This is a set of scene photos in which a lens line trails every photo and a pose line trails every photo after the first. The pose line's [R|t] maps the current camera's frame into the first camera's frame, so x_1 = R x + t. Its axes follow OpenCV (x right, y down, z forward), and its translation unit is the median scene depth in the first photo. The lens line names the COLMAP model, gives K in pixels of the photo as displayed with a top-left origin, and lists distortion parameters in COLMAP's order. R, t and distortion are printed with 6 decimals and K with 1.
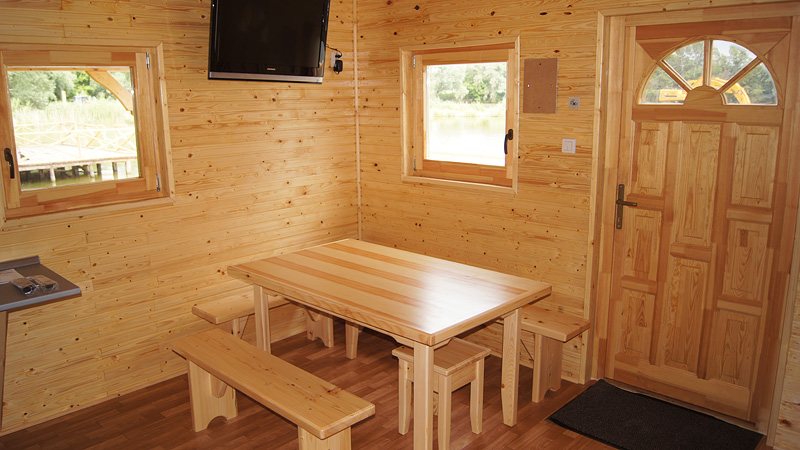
lens RADIAL K [[615.3, 0, 394.7], [0, 615.3, 226.5], [0, 0, 1]] dist [-0.083740, 0.015889]
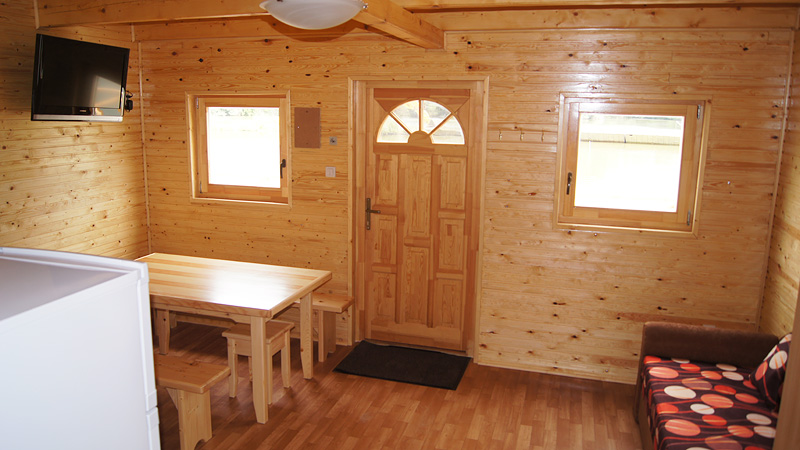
lens RADIAL K [[615.3, 0, 400.4], [0, 615.3, 226.9], [0, 0, 1]] dist [-0.083740, 0.015889]
pose [[0.882694, -0.060597, 0.466025, -0.228710], [0.069489, 0.997581, -0.001903, 0.004955], [-0.464782, 0.034064, 0.884770, -0.292556]]
